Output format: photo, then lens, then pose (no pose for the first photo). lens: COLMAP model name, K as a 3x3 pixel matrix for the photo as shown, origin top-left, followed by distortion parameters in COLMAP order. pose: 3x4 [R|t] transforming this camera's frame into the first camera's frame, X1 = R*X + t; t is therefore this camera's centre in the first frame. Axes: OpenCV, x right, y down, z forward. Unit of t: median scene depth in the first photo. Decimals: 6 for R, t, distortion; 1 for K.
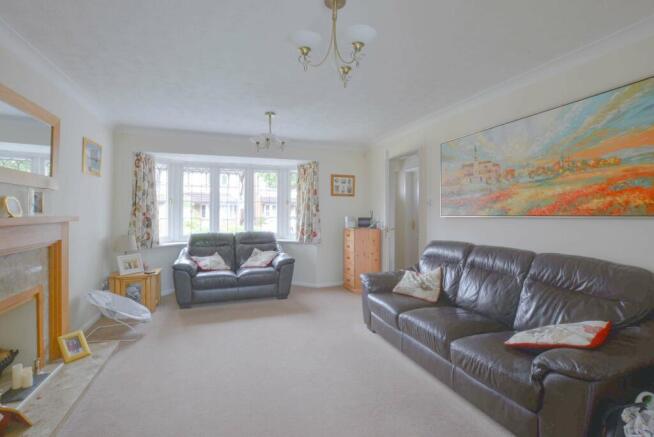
lens RADIAL K [[289.9, 0, 327.7], [0, 289.9, 213.3], [0, 0, 1]] dist [-0.009329, -0.000011]
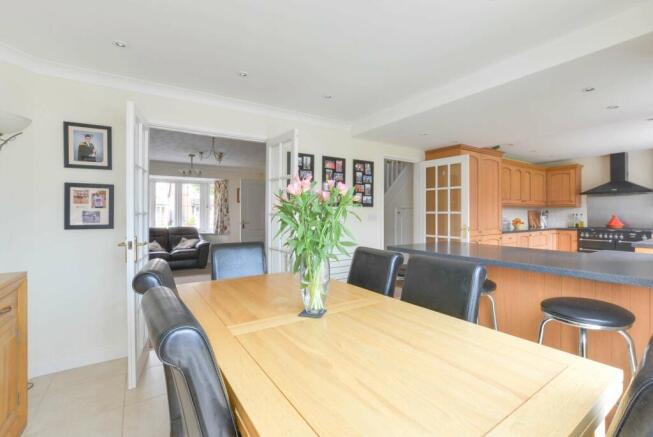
lens RADIAL K [[289.4, 0, 325.5], [0, 289.4, 214.9], [0, 0, 1]] dist [-0.009329, -0.000011]
pose [[0.978633, 0.000458, 0.205614, 0.154420], [0.000028, 0.999997, -0.002361, 0.008118], [-0.205614, 0.002316, 0.978630, -0.576898]]
